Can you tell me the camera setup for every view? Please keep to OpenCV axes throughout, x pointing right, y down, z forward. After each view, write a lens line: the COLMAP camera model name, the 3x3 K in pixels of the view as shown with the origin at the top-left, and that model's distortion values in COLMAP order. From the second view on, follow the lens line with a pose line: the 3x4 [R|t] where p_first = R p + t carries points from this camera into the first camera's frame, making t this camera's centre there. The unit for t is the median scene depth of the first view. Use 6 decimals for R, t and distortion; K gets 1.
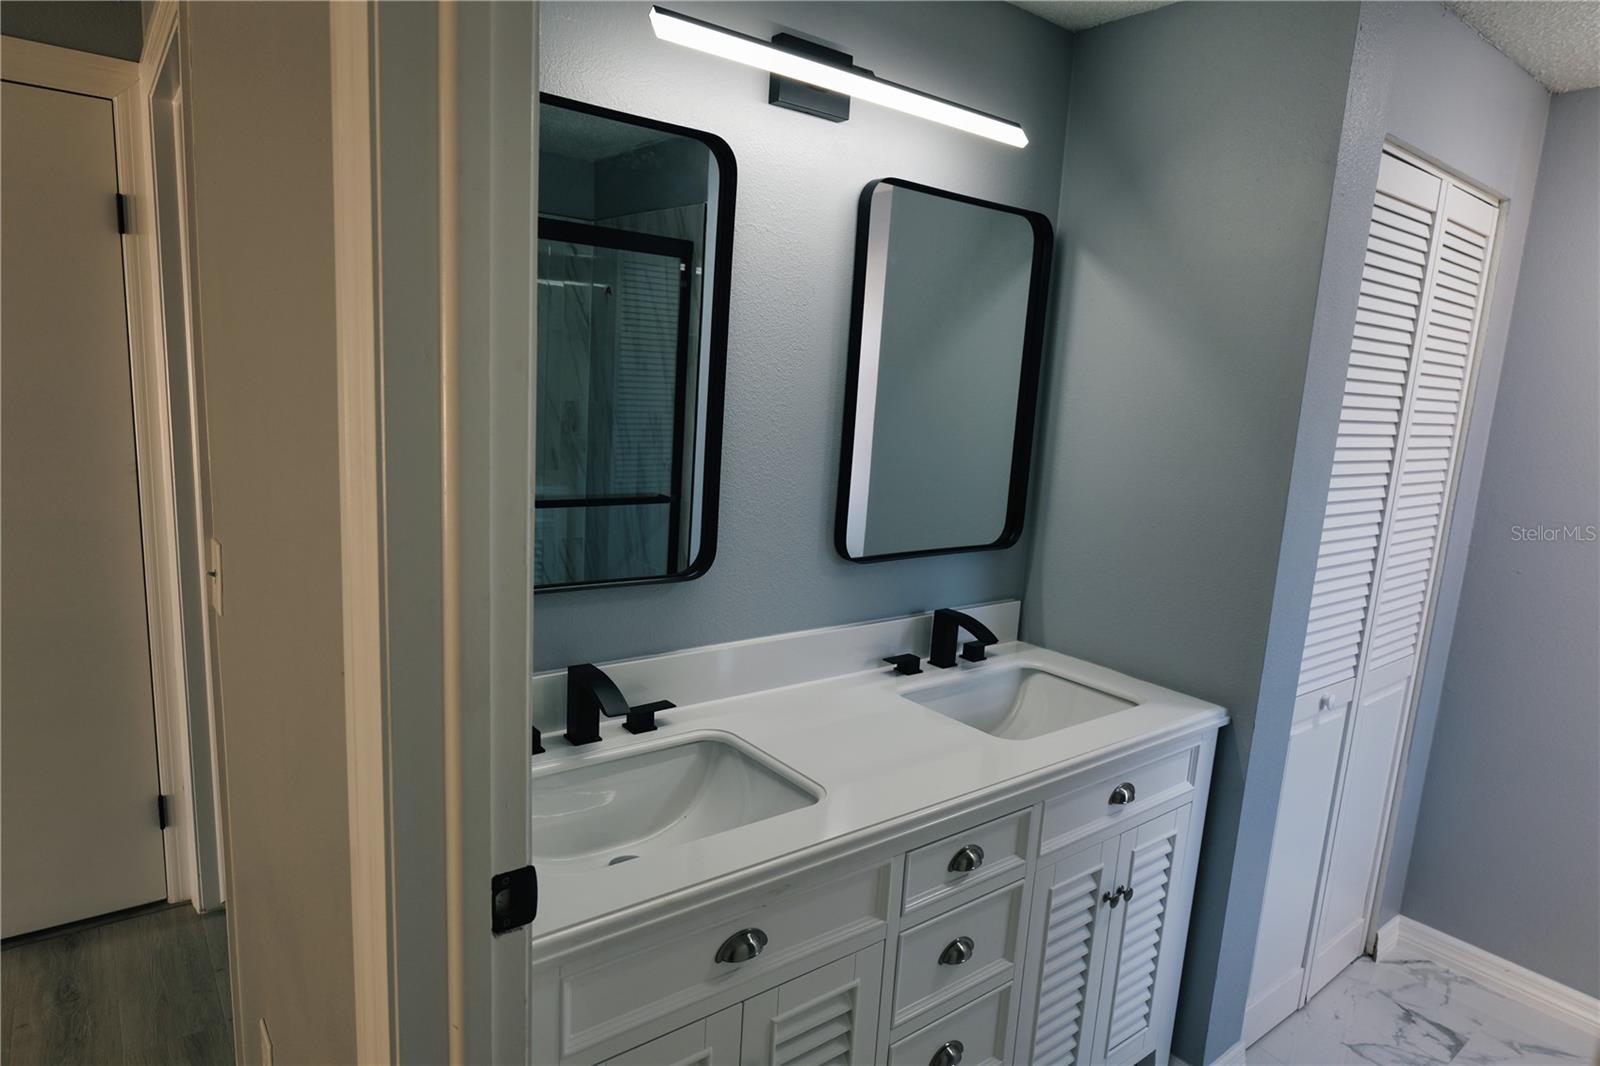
lens RADIAL K [[928.2, 0, 800.0], [0, 928.2, 533.0], [0, 0, 1]] dist [-0.015539, 0.003033]
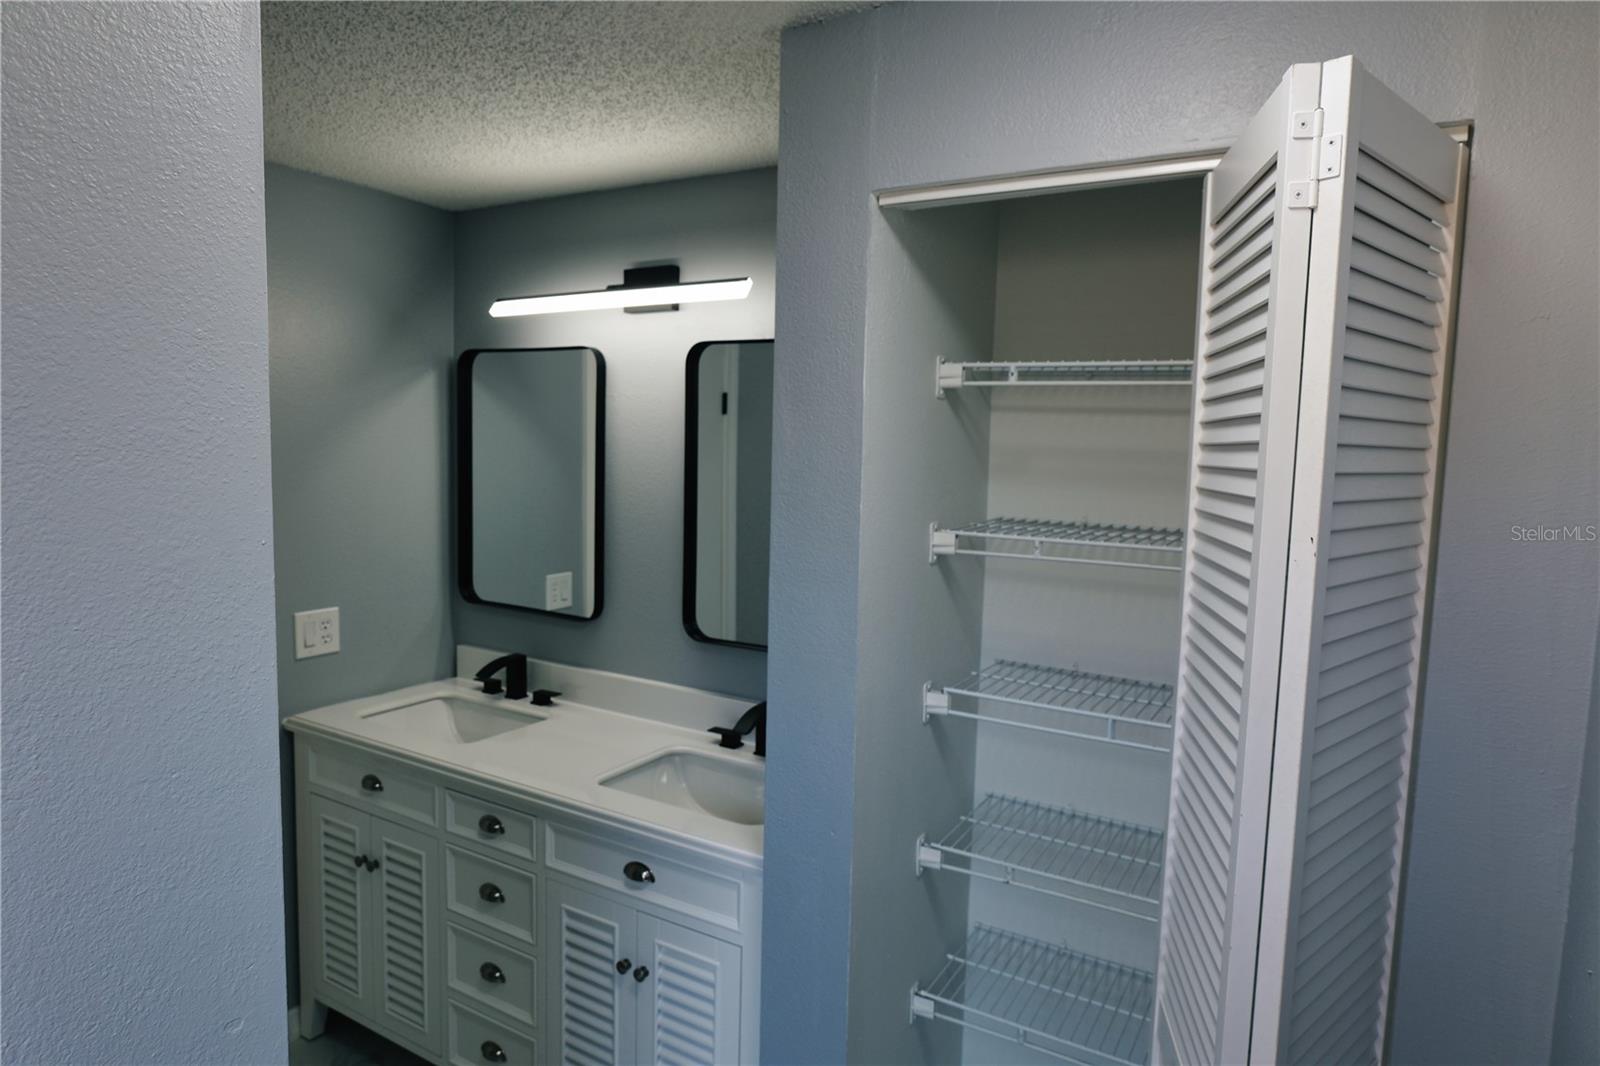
lens RADIAL K [[928.2, 0, 800.0], [0, 928.2, 533.0], [0, 0, 1]] dist [-0.015539, 0.003033]
pose [[0.380487, 0.045612, -0.923661, 1.391522], [-0.168502, 0.985483, -0.020747, -0.119186], [0.909305, 0.163533, 0.382650, 0.682646]]
